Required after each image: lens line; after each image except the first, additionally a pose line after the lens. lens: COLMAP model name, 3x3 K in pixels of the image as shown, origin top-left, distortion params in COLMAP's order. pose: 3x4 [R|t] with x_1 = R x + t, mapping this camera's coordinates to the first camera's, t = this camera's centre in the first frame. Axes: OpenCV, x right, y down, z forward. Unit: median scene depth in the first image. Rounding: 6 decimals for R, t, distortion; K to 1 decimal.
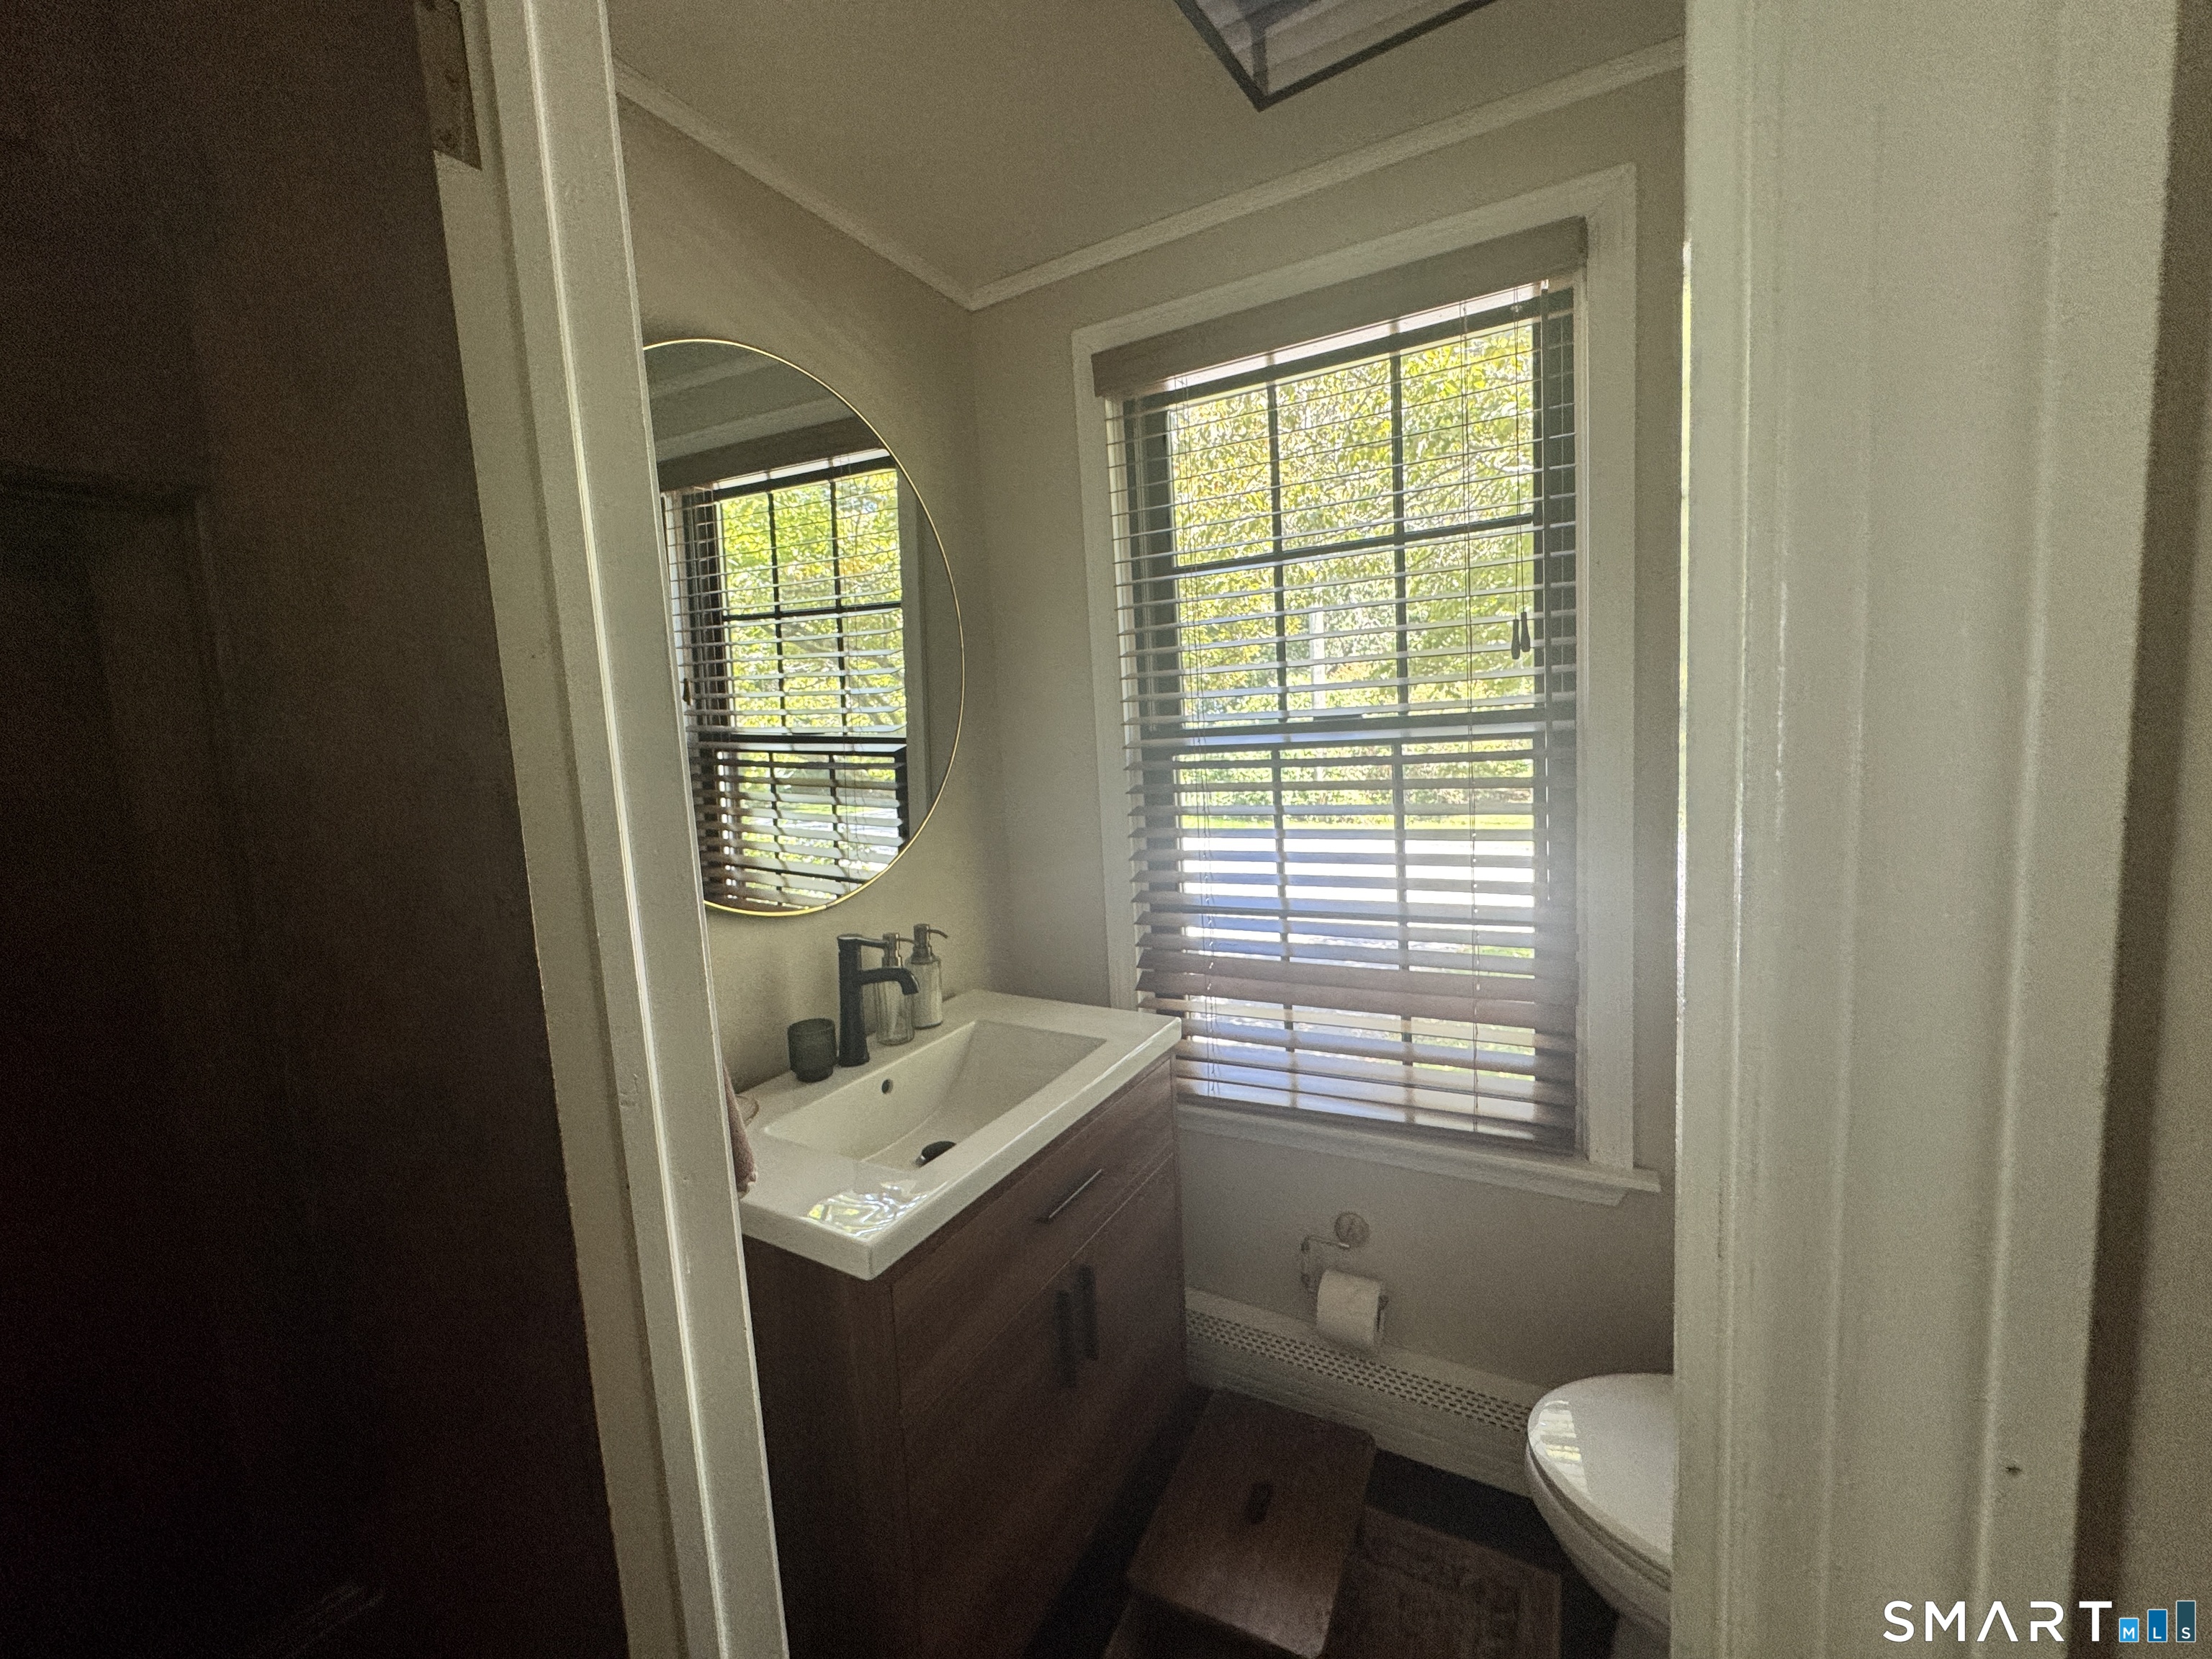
lens RADIAL K [[881.7, 0, 1148.8], [0, 881.7, 823.9], [0, 0, 1]] dist [-0.003841, 0.000110]
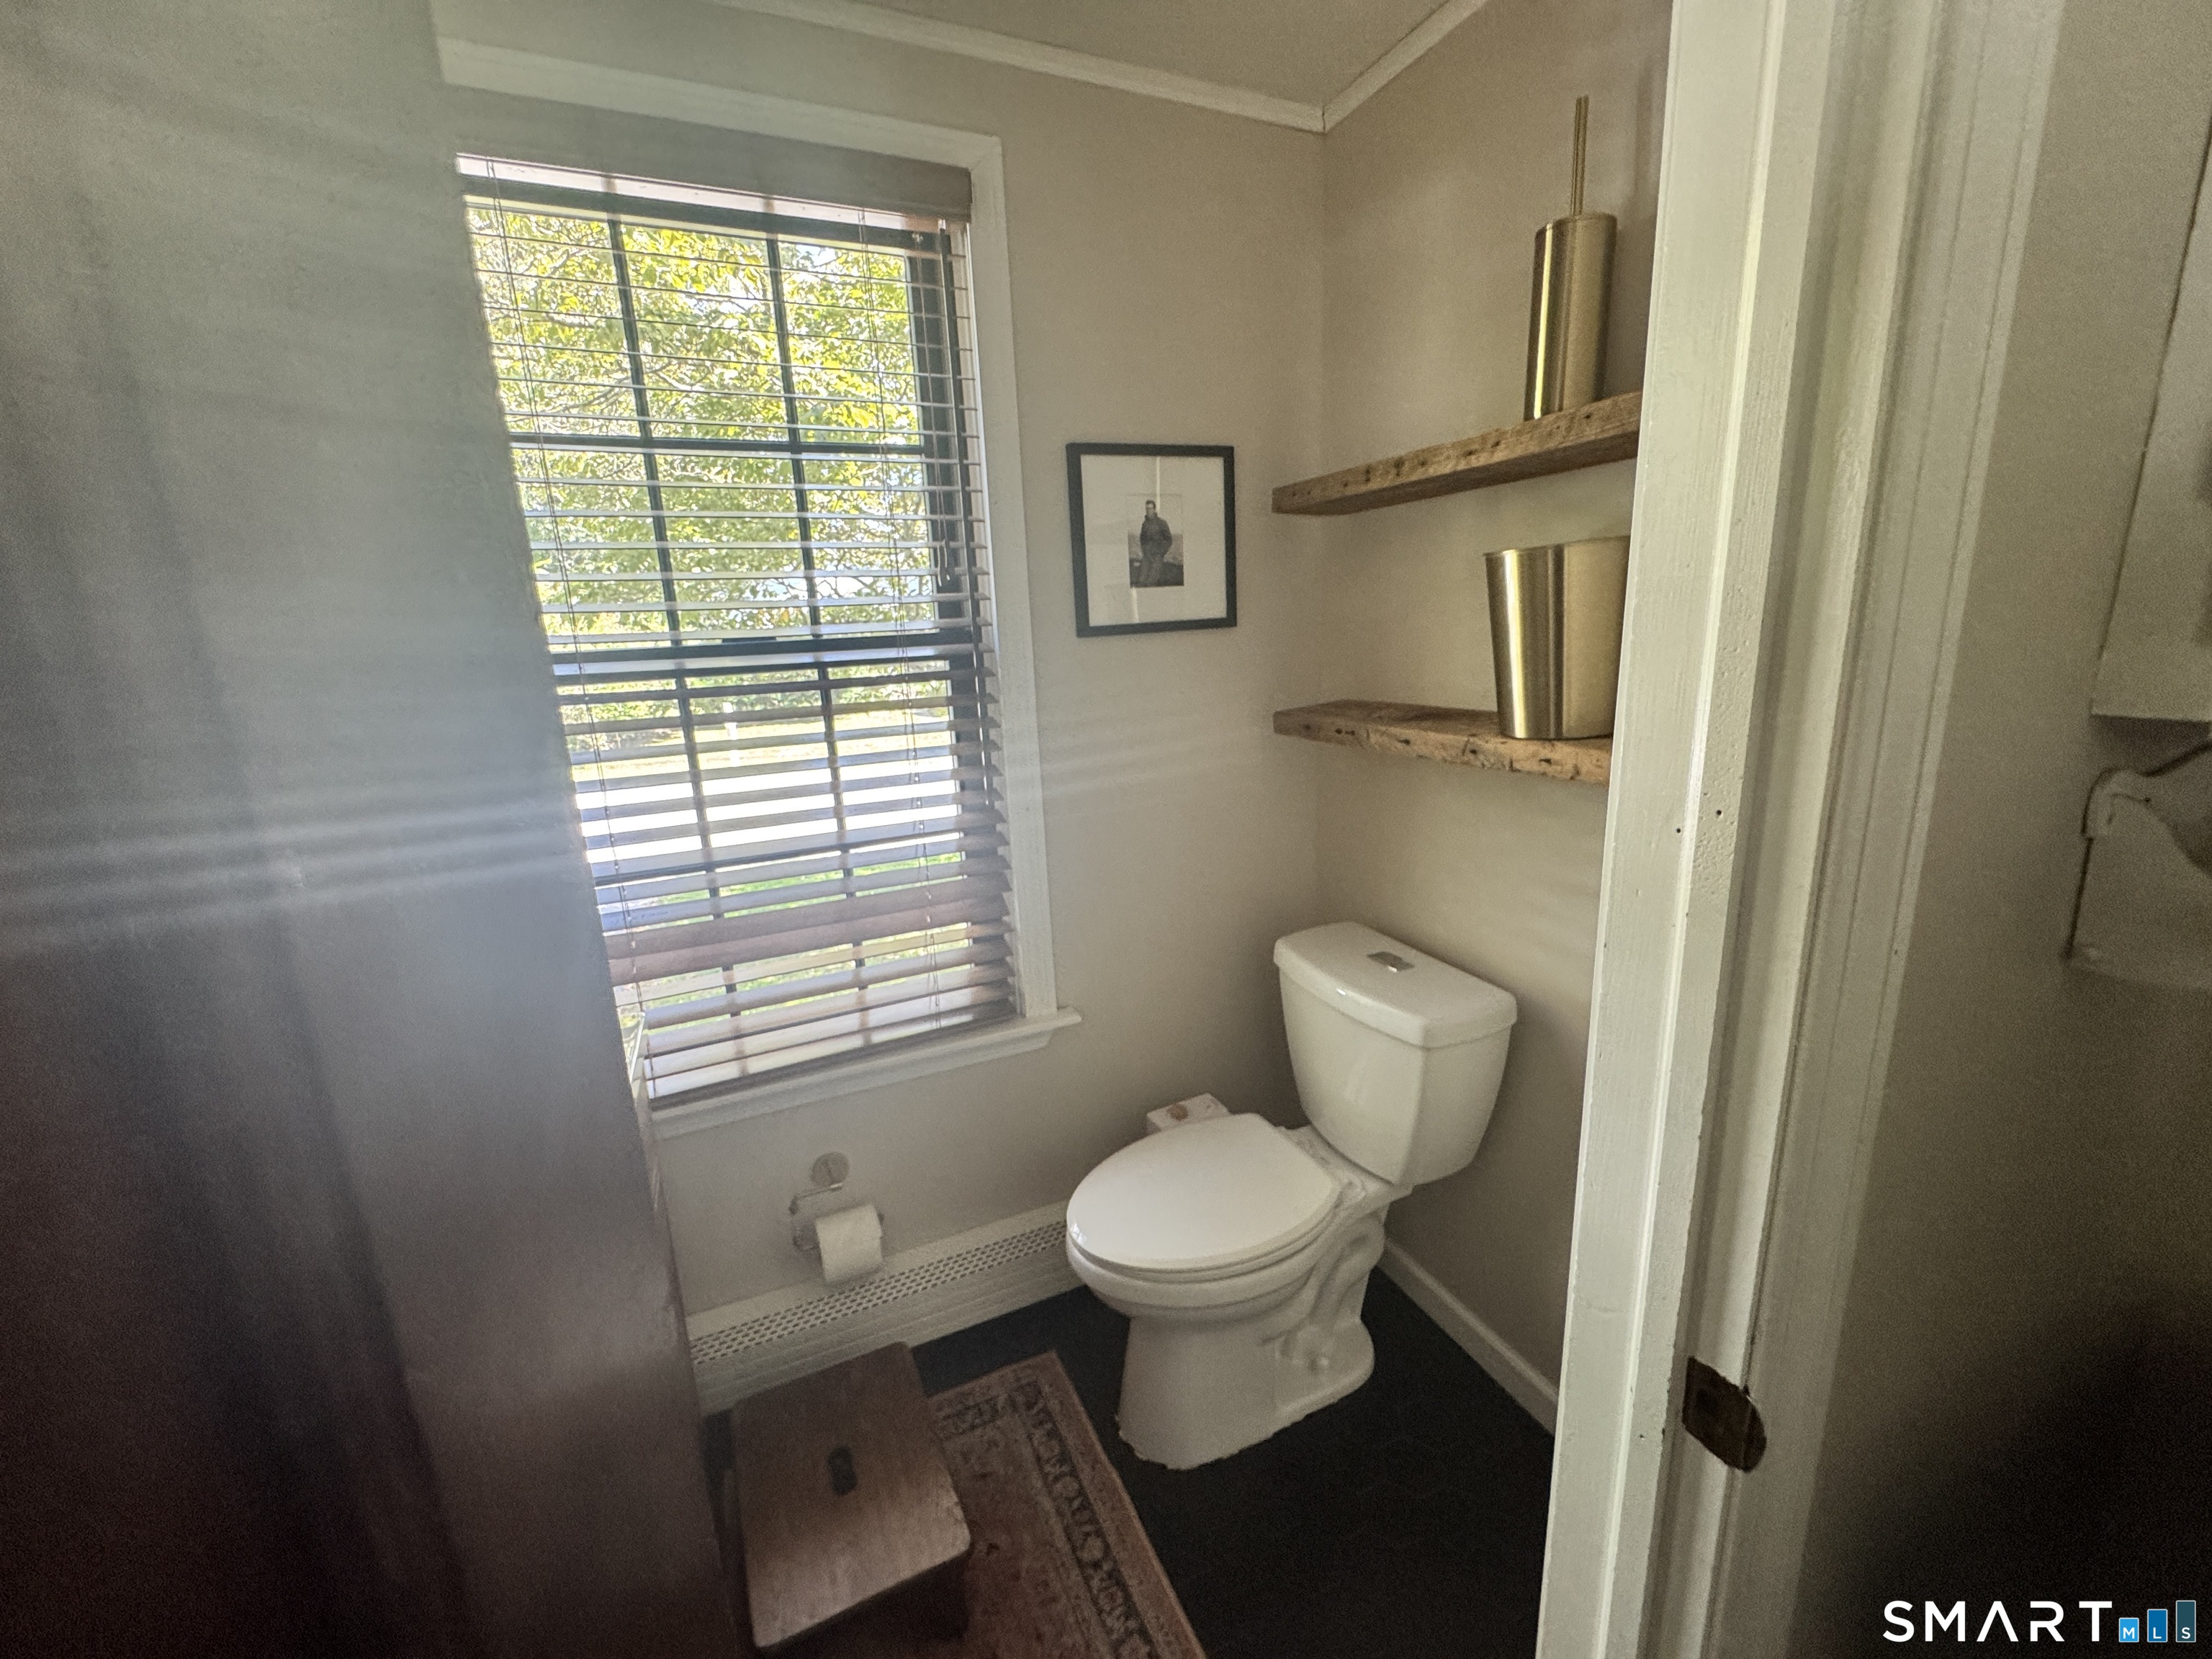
lens RADIAL K [[881.7, 0, 1111.2], [0, 881.7, 826.5], [0, 0, 1]] dist [-0.003841, 0.000110]
pose [[0.623110, -0.149661, 0.767682, -0.275309], [0.095691, 0.988736, 0.115086, 0.000166], [-0.776259, 0.001749, 0.630412, 0.143402]]
